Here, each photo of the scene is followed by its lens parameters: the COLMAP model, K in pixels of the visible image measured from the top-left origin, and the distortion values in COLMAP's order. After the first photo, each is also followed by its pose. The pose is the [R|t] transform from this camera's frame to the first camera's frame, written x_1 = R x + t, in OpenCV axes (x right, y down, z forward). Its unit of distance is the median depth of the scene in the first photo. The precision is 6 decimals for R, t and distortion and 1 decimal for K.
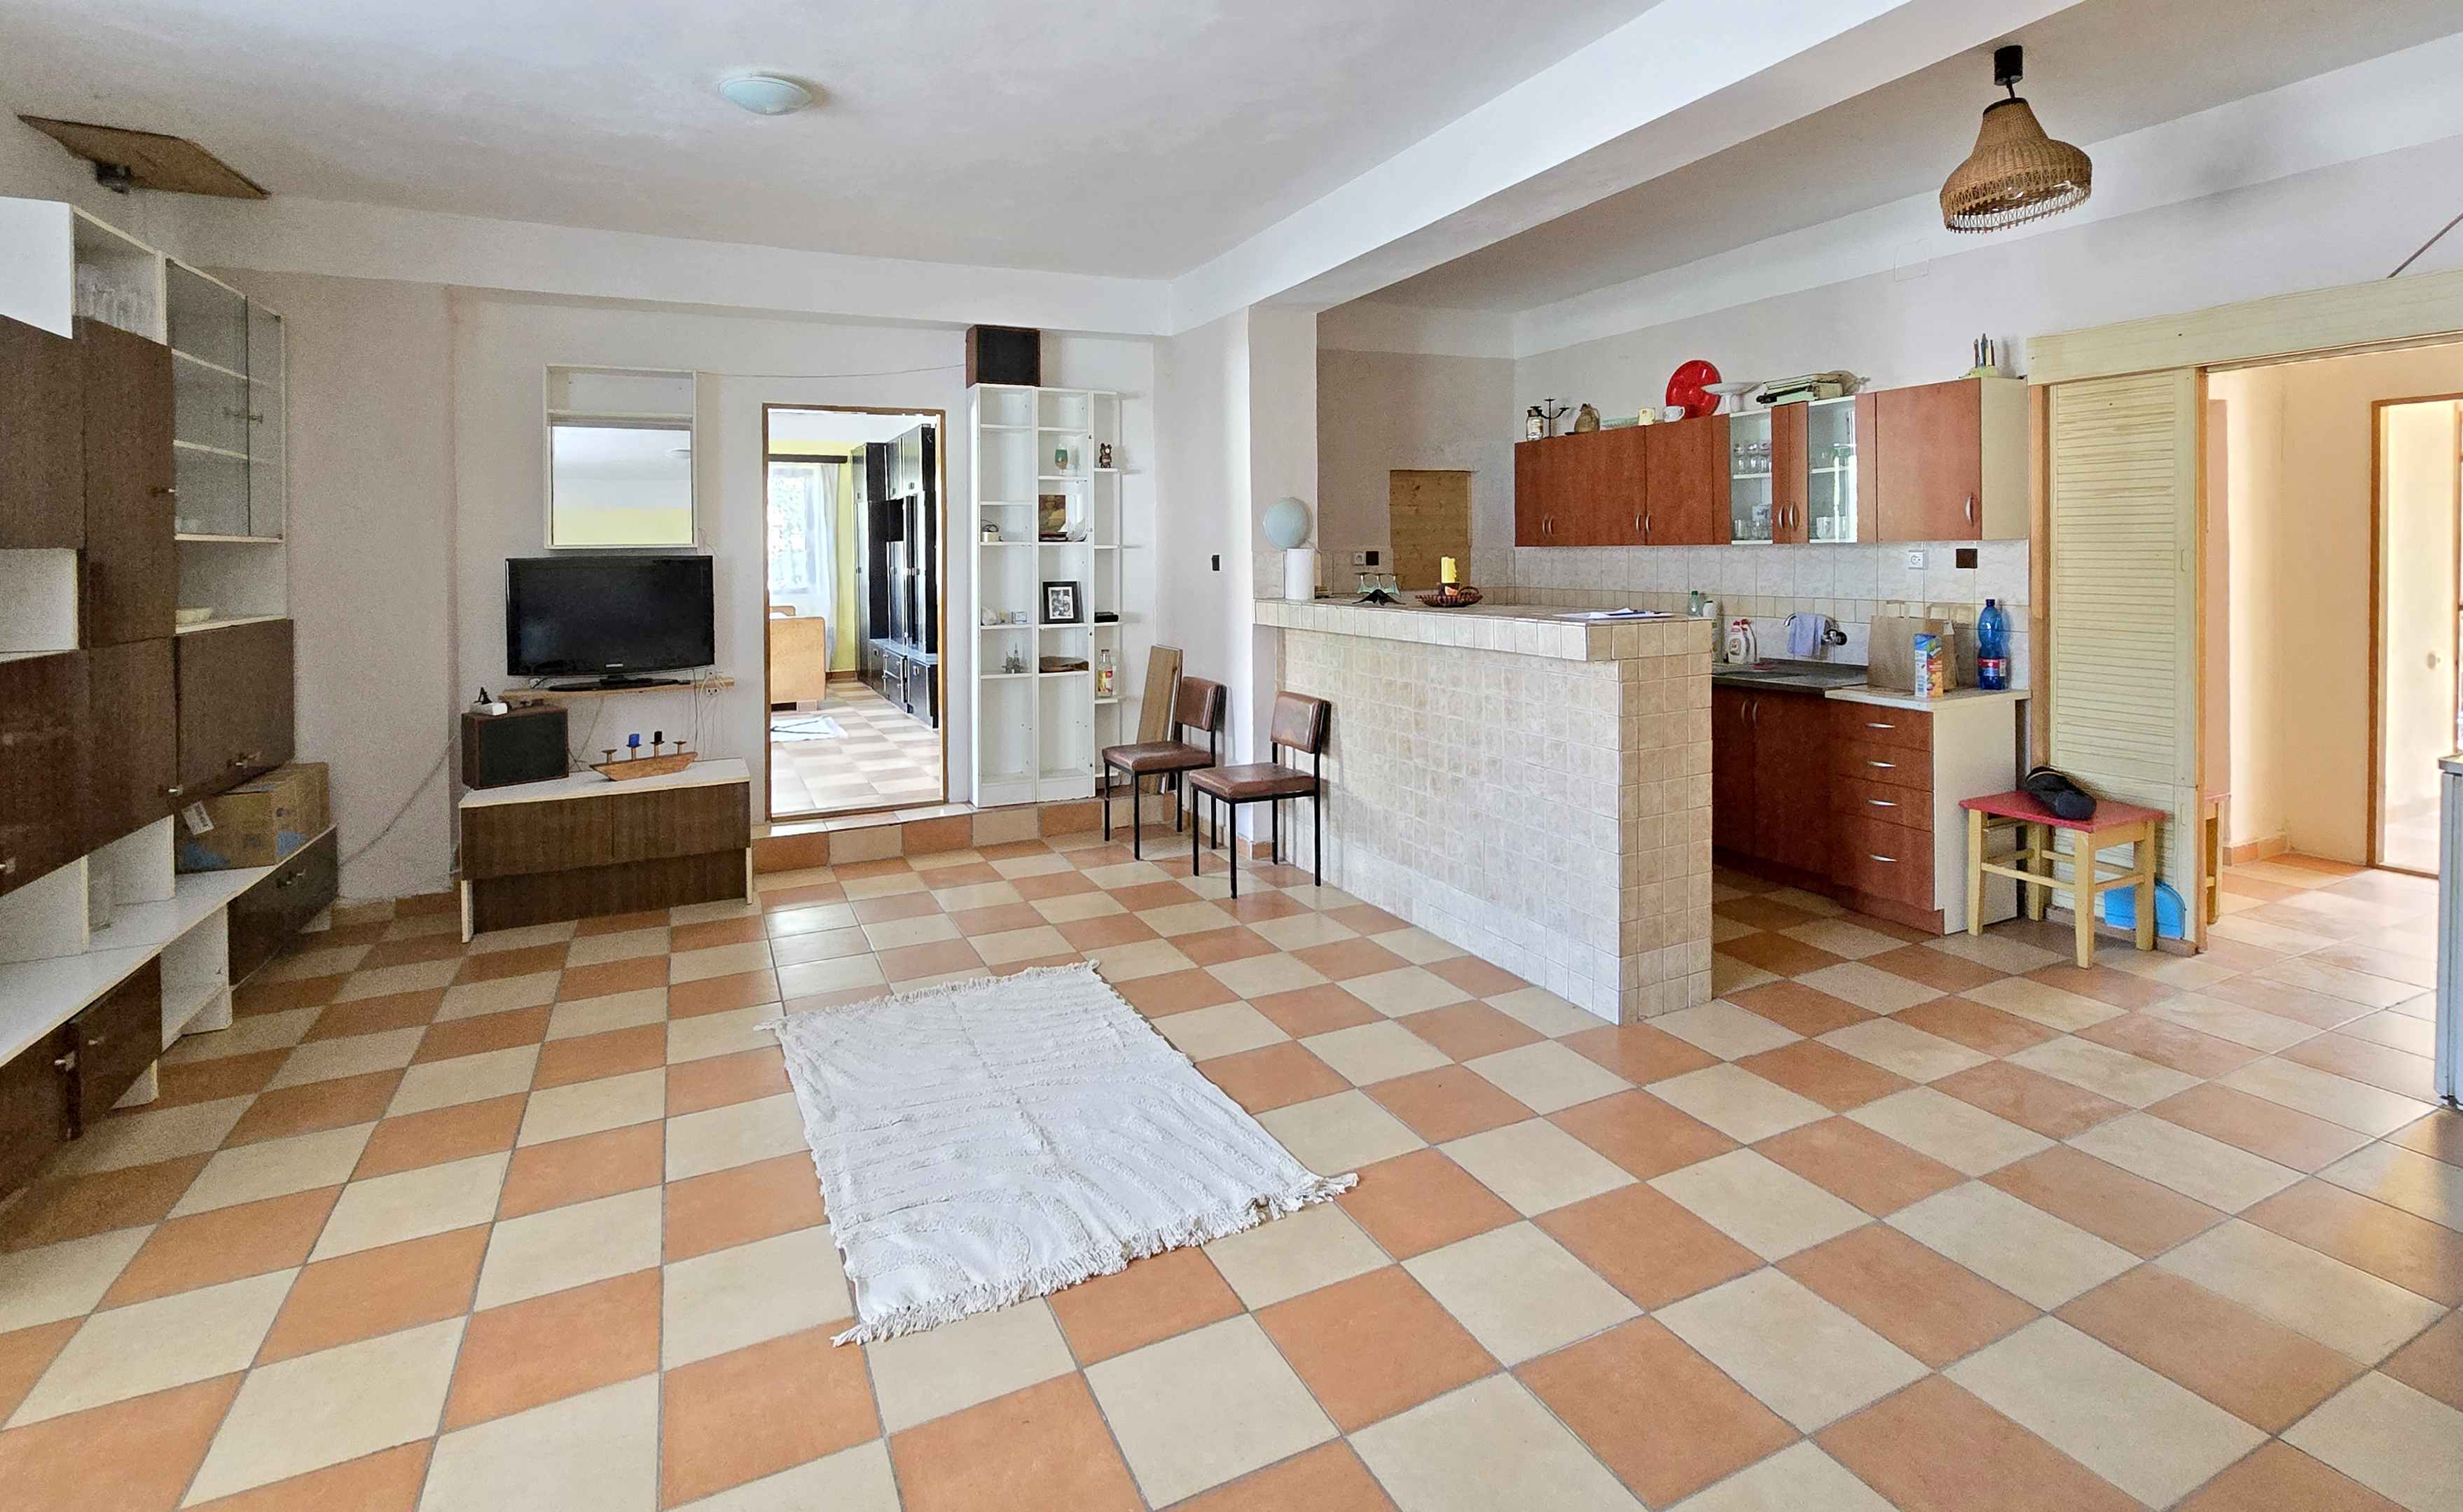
lens RADIAL K [[1134.5, 0, 1217.4], [0, 1134.5, 582.1], [0, 0, 1]] dist [-0.004606, -0.001661]
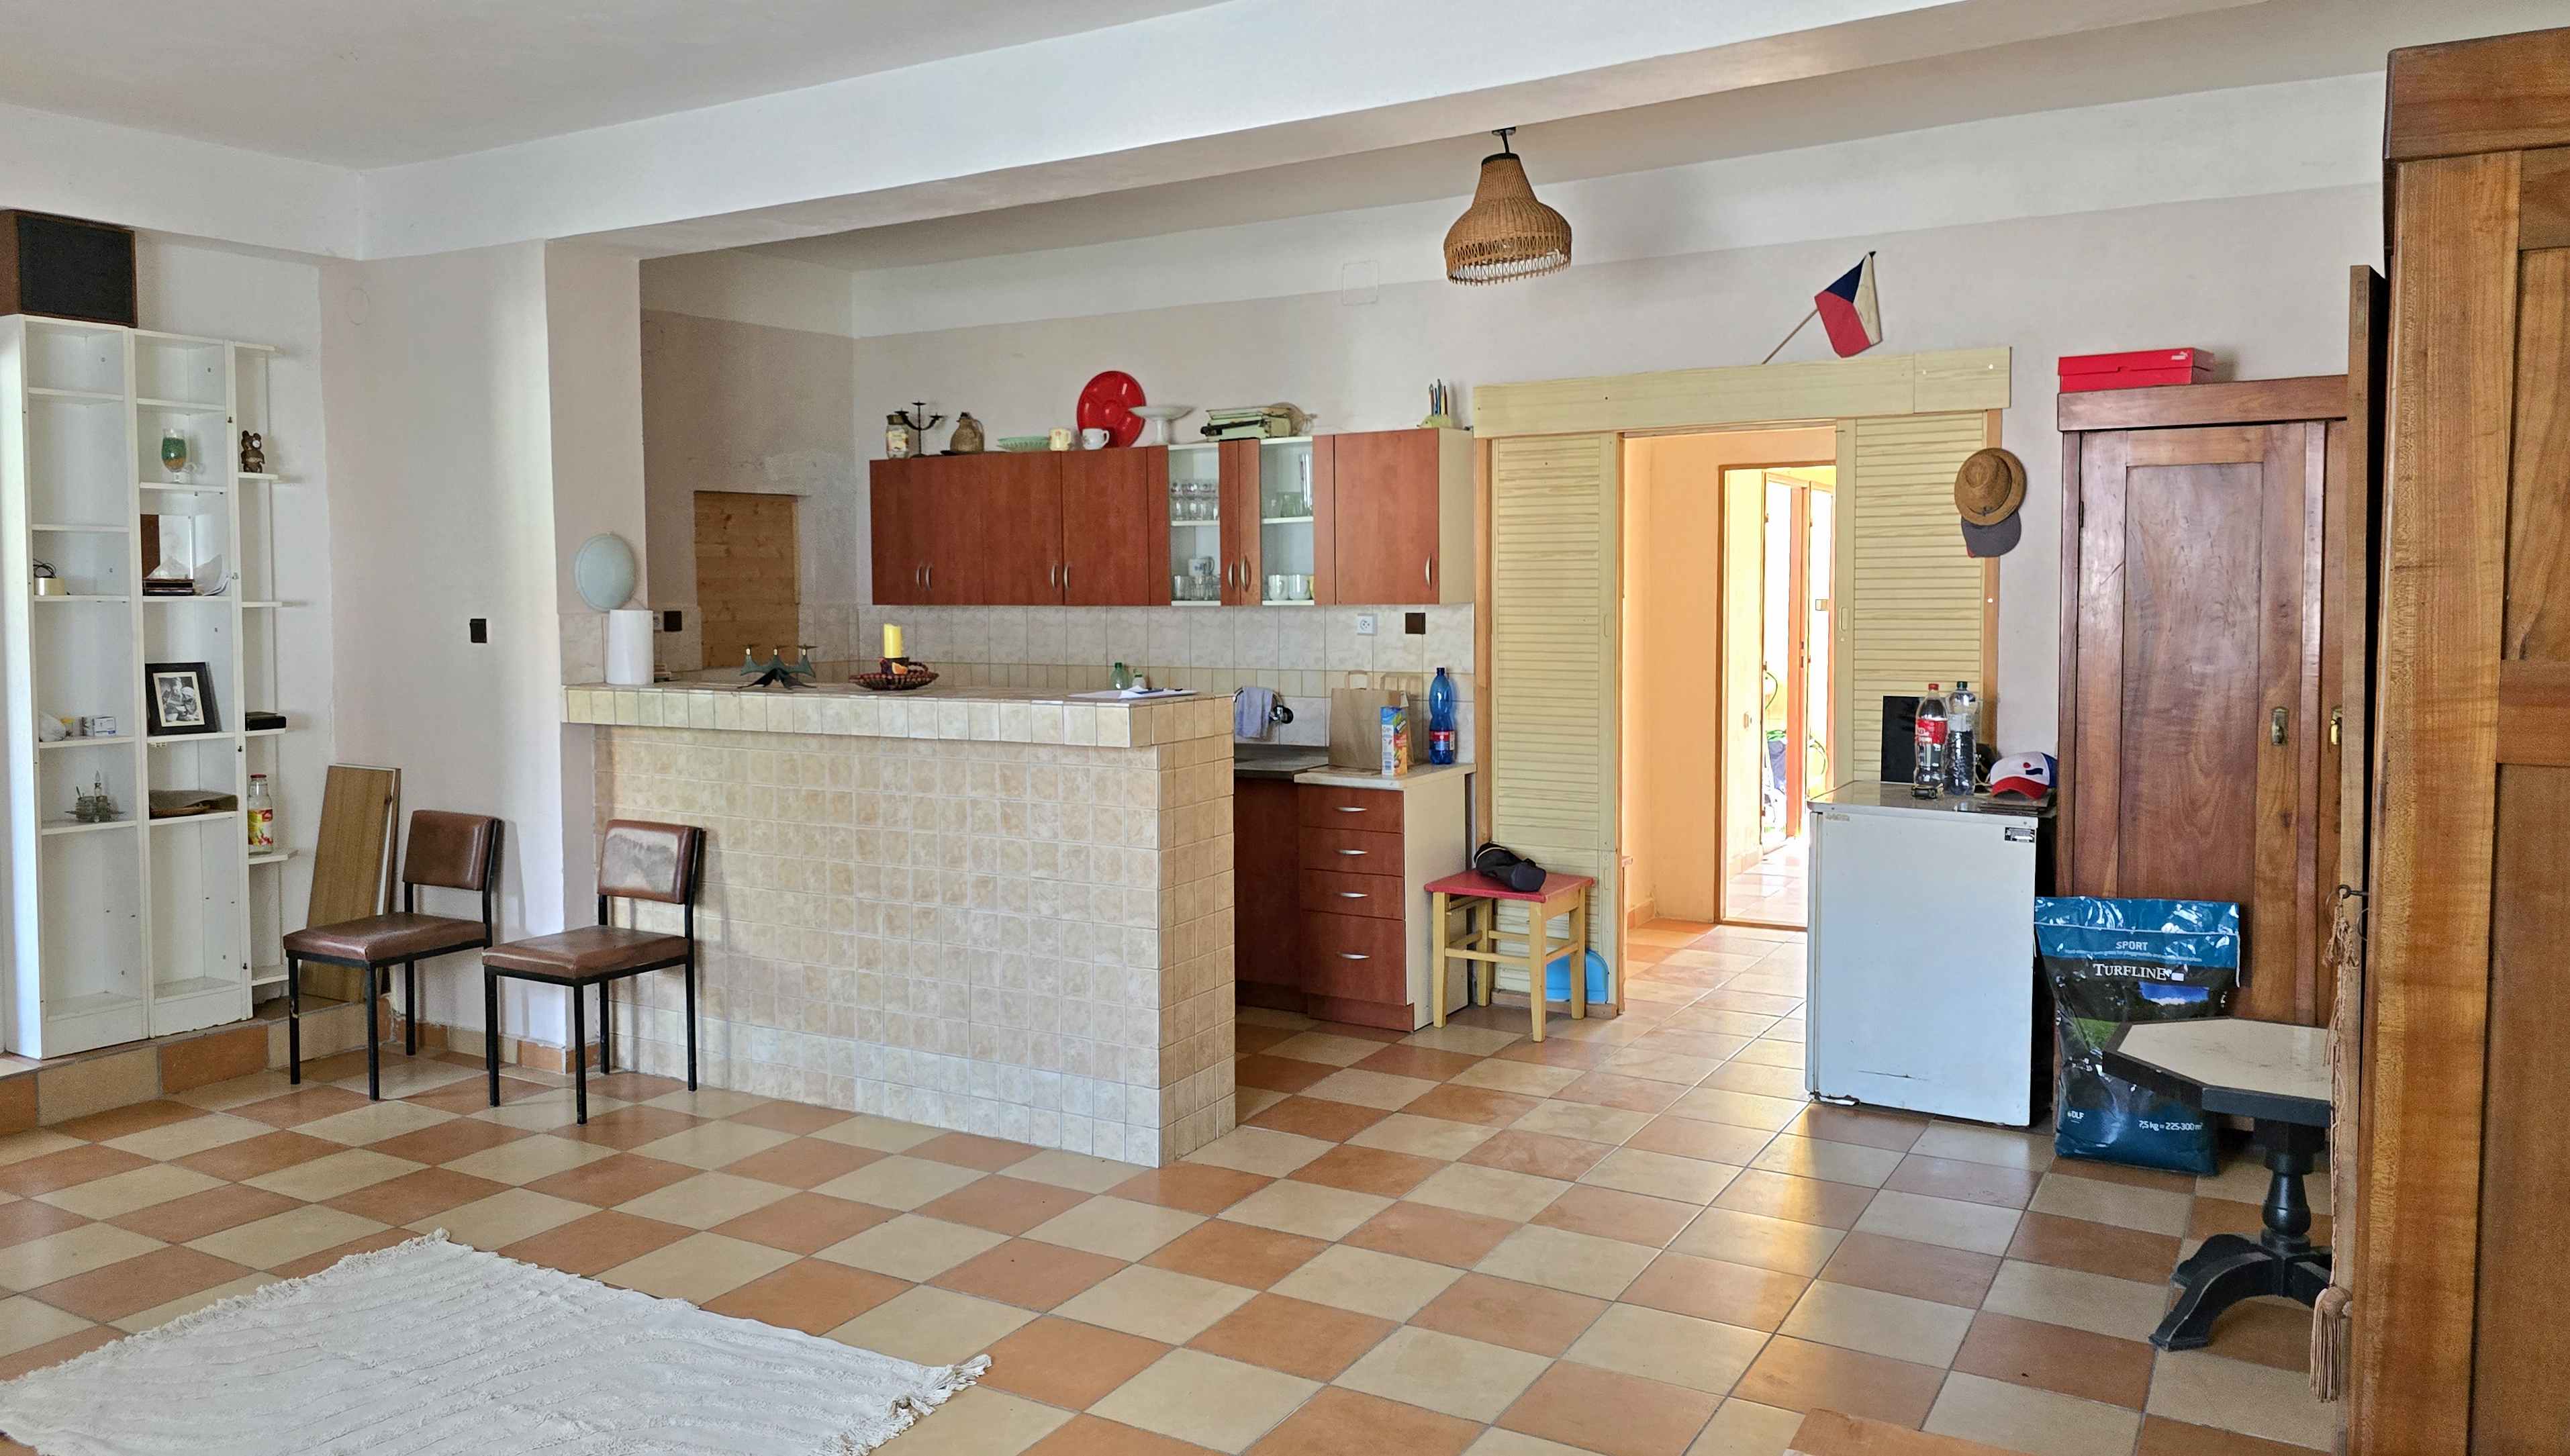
lens RADIAL K [[1790.3, 0, 1285.3], [0, 1790.3, 713.3], [0, 0, 1]] dist [0.044186, -0.010321]
pose [[0.822682, -0.030593, 0.567678, -0.253106], [0.011139, 0.999227, 0.037707, -0.004070], [-0.568393, -0.024698, 0.822387, -0.130427]]
